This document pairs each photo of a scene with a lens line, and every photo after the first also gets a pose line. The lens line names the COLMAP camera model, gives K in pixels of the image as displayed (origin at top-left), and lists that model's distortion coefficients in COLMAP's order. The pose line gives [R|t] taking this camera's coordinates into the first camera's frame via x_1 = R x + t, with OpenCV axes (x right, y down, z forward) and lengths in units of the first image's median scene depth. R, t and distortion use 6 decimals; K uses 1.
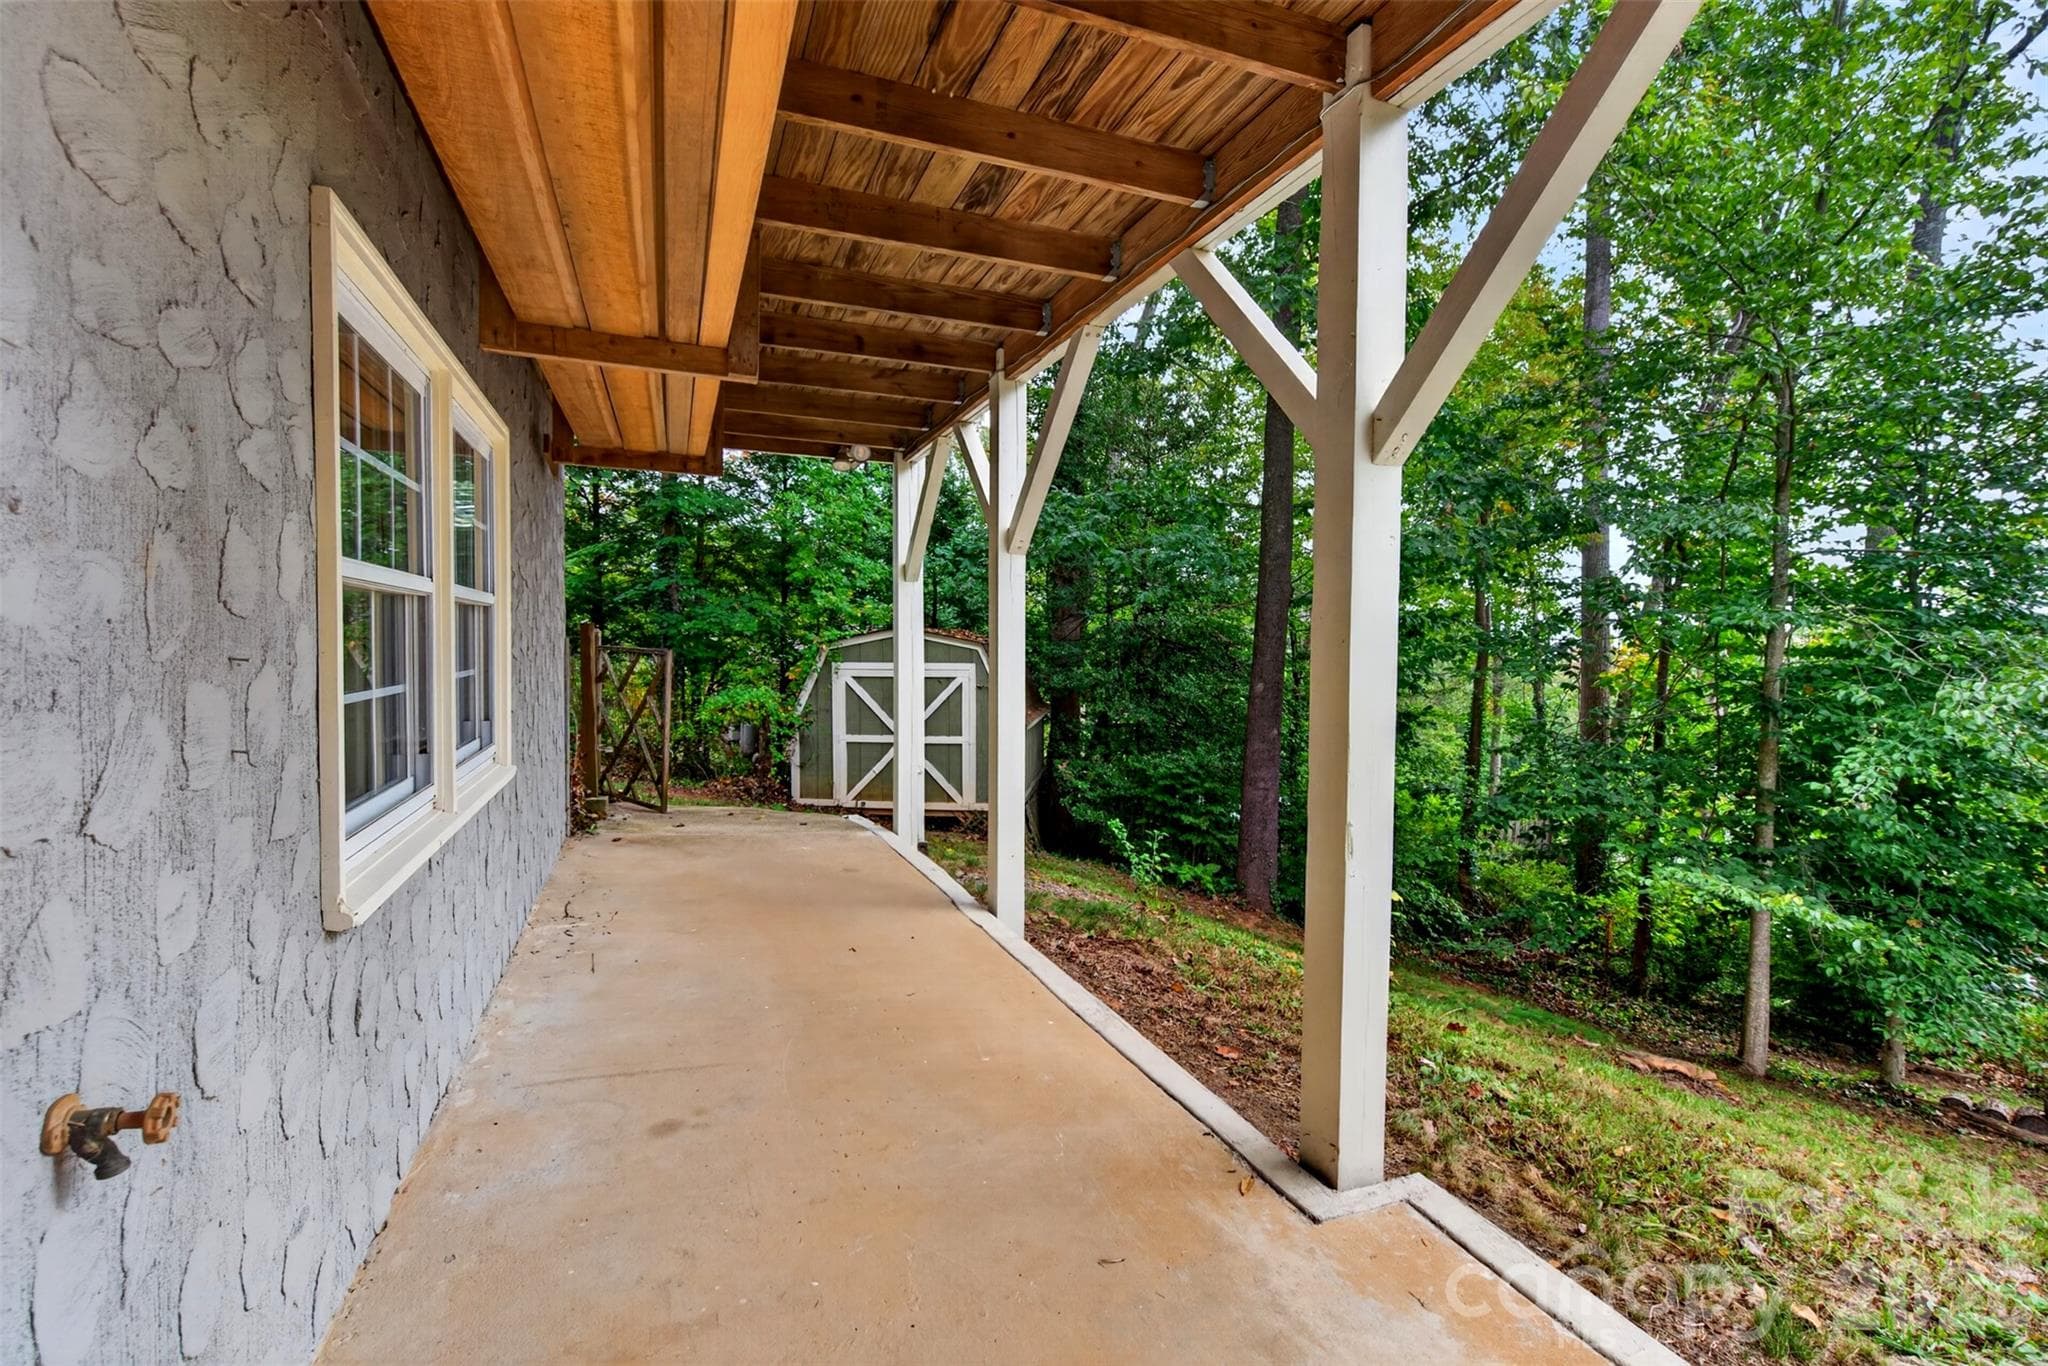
lens RADIAL K [[933.9, 0, 1029.2], [0, 933.9, 671.2], [0, 0, 1]] dist [0.002638, -0.001157]
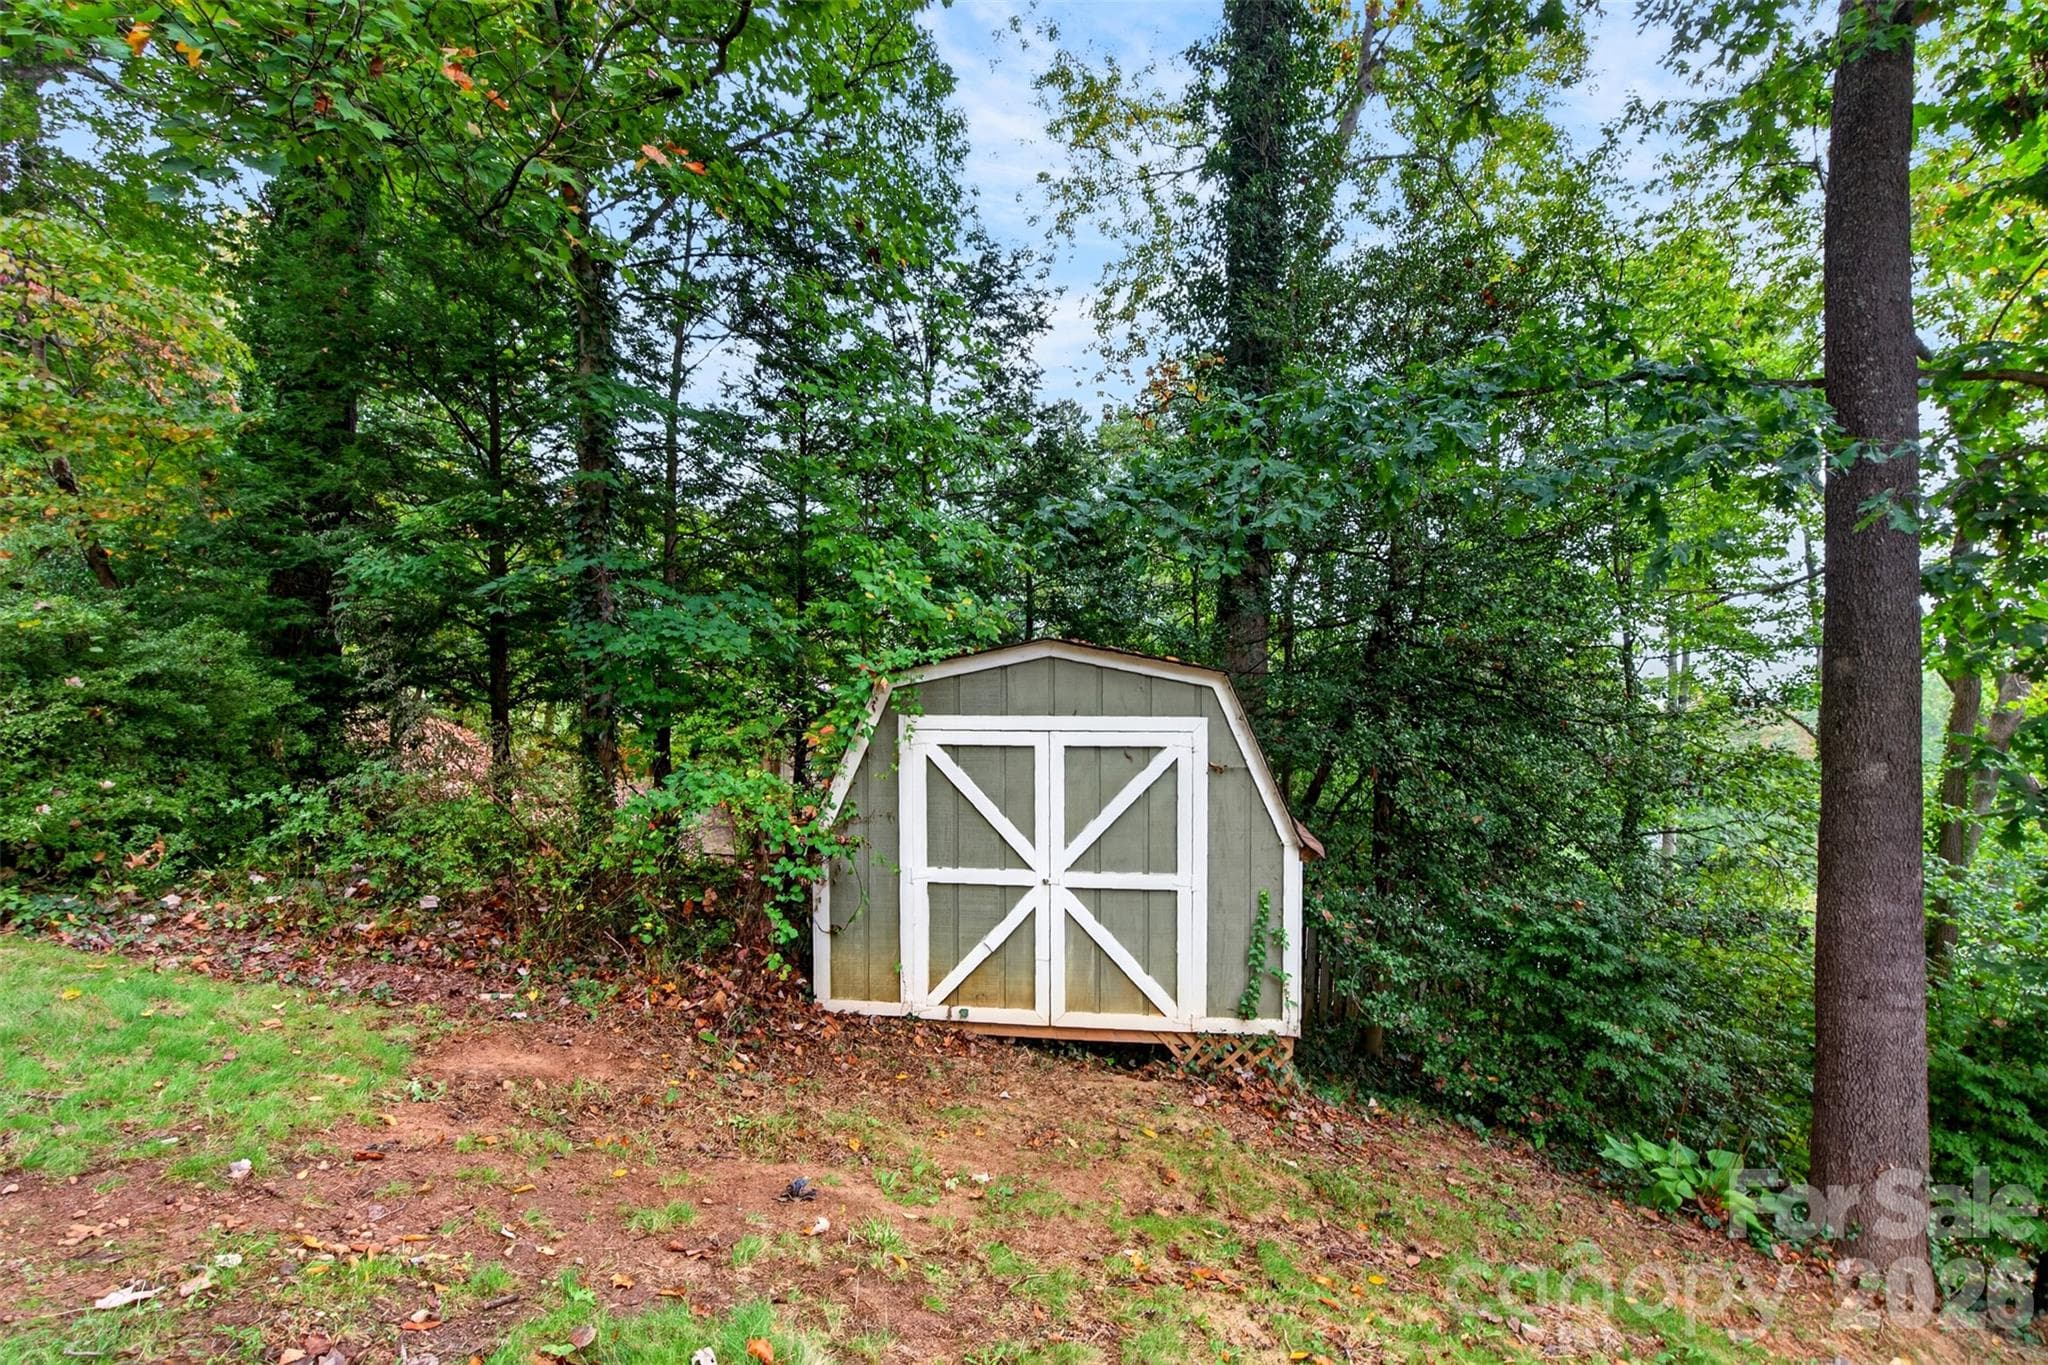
lens RADIAL K [[933.9, 0, 1019.3], [0, 933.9, 689.6], [0, 0, 1]] dist [0.002638, -0.001157]
pose [[0.999565, -0.002840, -0.029365, -0.134870], [0.002052, 0.999638, -0.026811, -0.009438], [0.029431, 0.026739, 0.999209, 0.522105]]
